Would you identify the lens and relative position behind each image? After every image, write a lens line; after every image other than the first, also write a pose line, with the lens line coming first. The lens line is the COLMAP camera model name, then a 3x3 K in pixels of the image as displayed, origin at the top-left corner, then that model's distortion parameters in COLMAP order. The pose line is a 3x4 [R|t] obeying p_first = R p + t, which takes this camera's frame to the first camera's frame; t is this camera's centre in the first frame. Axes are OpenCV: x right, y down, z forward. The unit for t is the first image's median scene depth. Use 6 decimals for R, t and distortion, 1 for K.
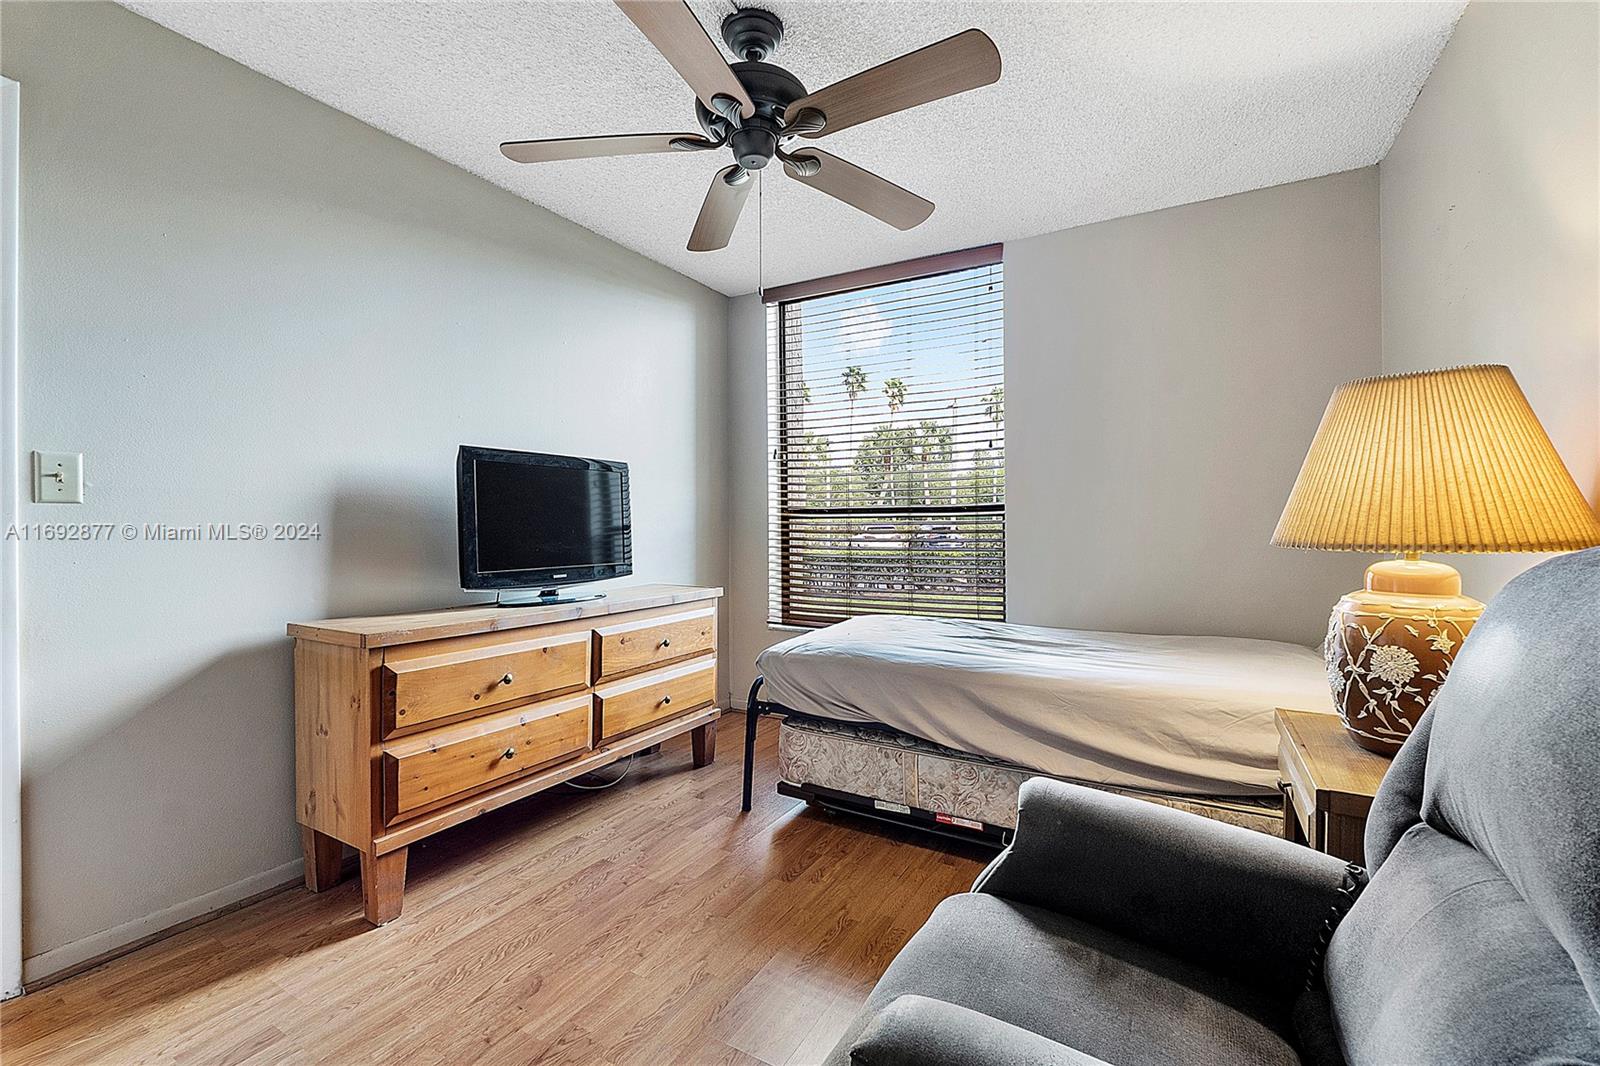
lens RADIAL K [[688.9, 0, 798.2], [0, 688.9, 526.2], [0, 0, 1]] dist [-0.007151, 0.000215]
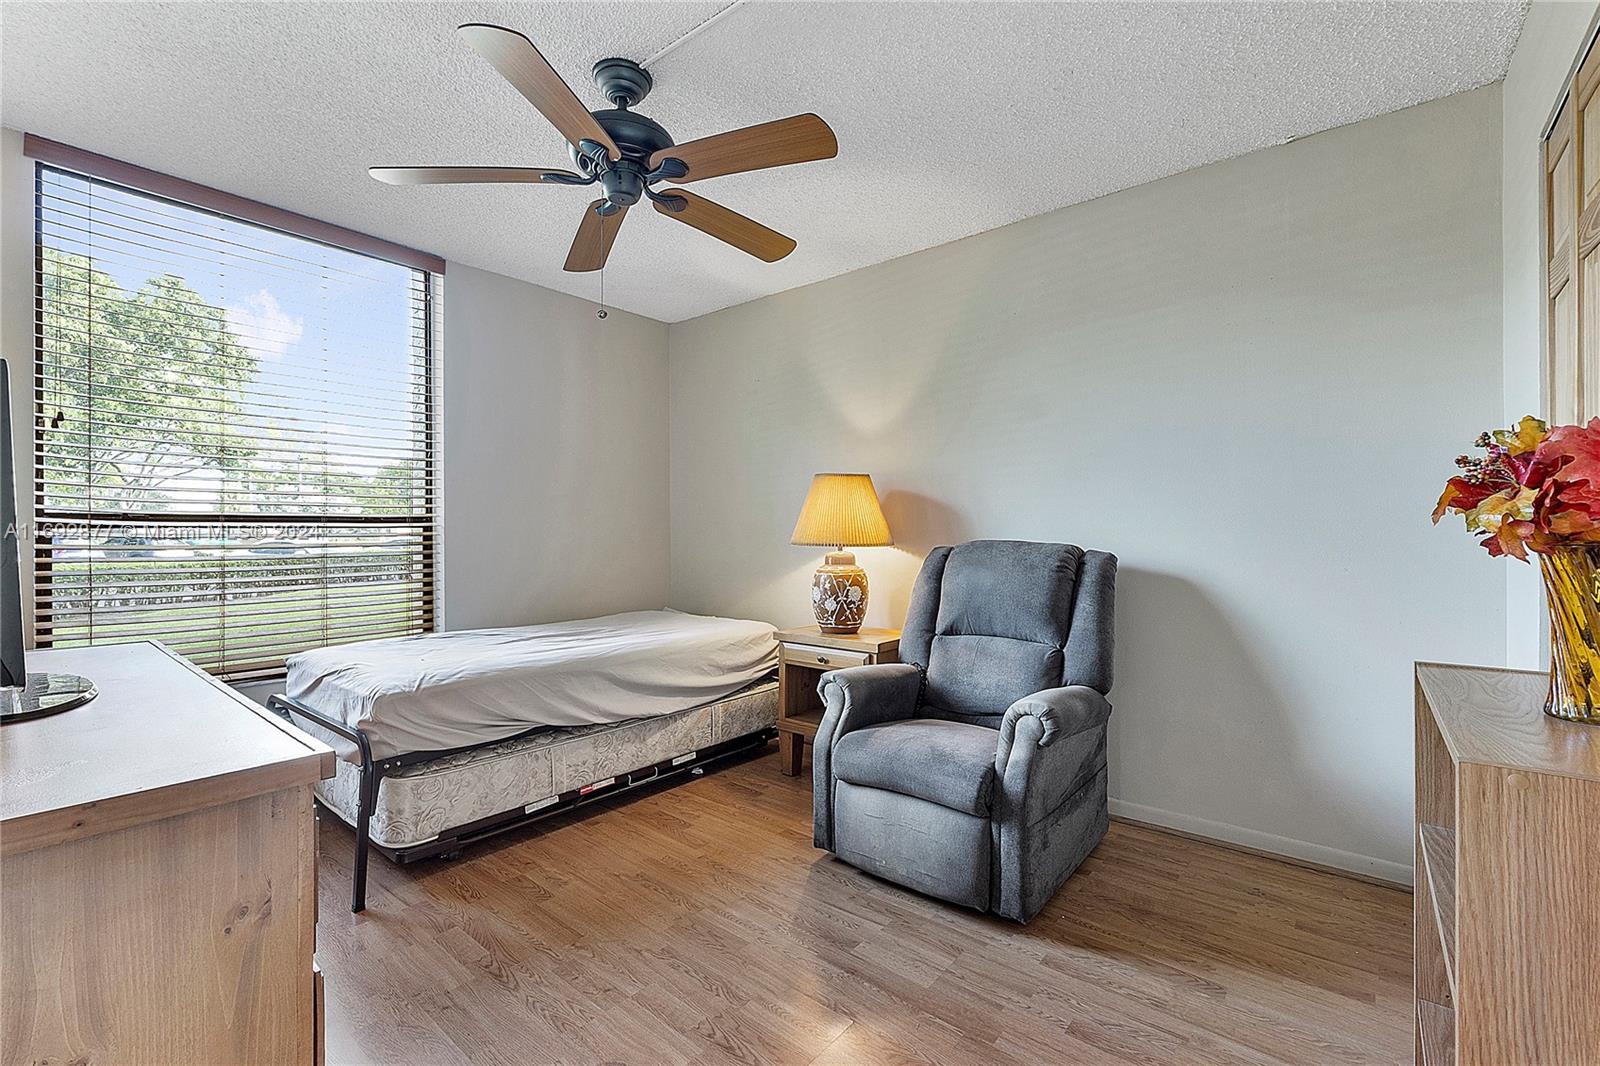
lens RADIAL K [[688.9, 0, 800.3], [0, 688.9, 531.1], [0, 0, 1]] dist [-0.007151, 0.000215]
pose [[0.146033, 0.008731, 0.989241, -0.859475], [0.004258, 0.999946, -0.009454, 0.001121], [-0.989271, 0.005593, 0.145988, 0.455476]]
